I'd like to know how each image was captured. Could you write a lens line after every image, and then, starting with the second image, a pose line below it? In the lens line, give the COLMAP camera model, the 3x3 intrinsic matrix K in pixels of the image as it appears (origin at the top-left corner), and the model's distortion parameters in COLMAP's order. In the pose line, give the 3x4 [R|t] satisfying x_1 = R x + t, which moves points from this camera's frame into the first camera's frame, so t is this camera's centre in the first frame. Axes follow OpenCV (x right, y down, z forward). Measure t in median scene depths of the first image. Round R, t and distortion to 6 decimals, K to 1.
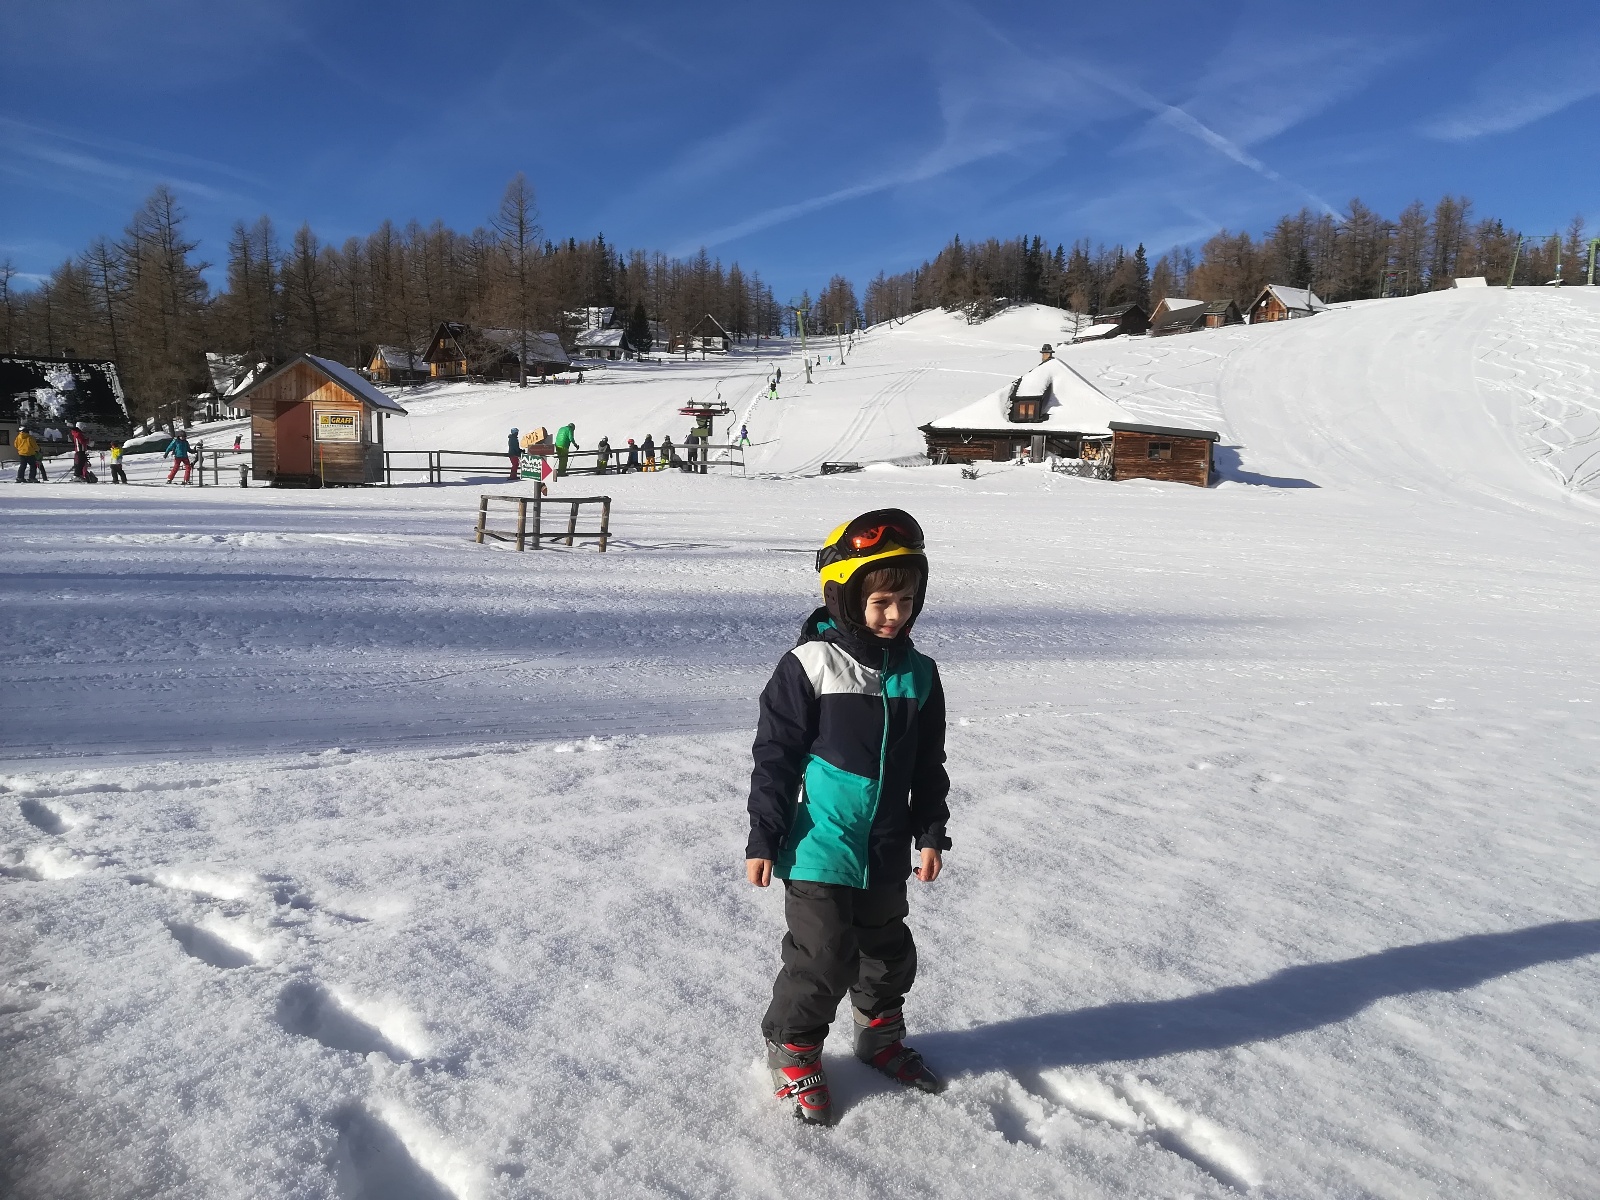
lens RADIAL K [[1249.6, 0, 802.2], [0, 1249.6, 594.9], [0, 0, 1]] dist [0.061003, -0.077107]
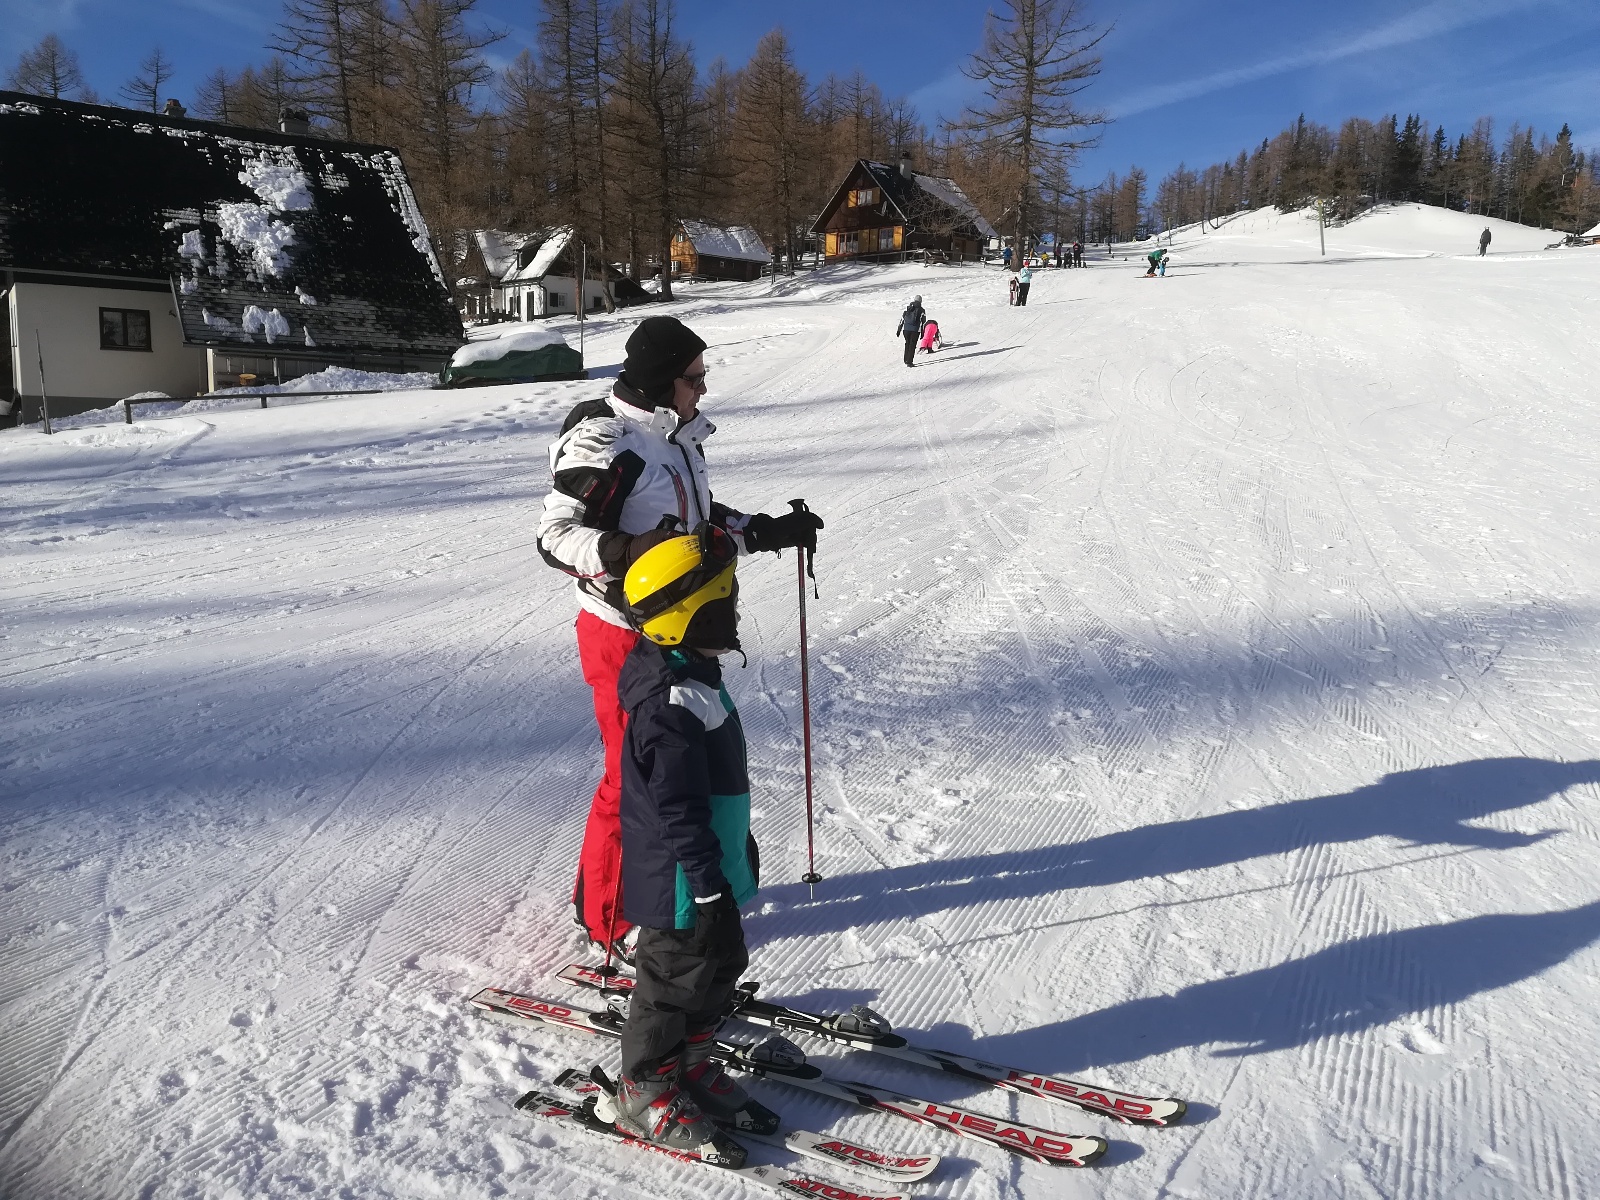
lens RADIAL K [[1250.1, 0, 800.0], [0, 1250.1, 600.0], [0, 0, 1]] dist [0.056884, -0.068370]
pose [[0.994607, 0.041349, -0.095117, -0.377968], [-0.035705, 0.997542, 0.060293, -0.070887], [0.097376, -0.056572, 0.993638, 0.612051]]
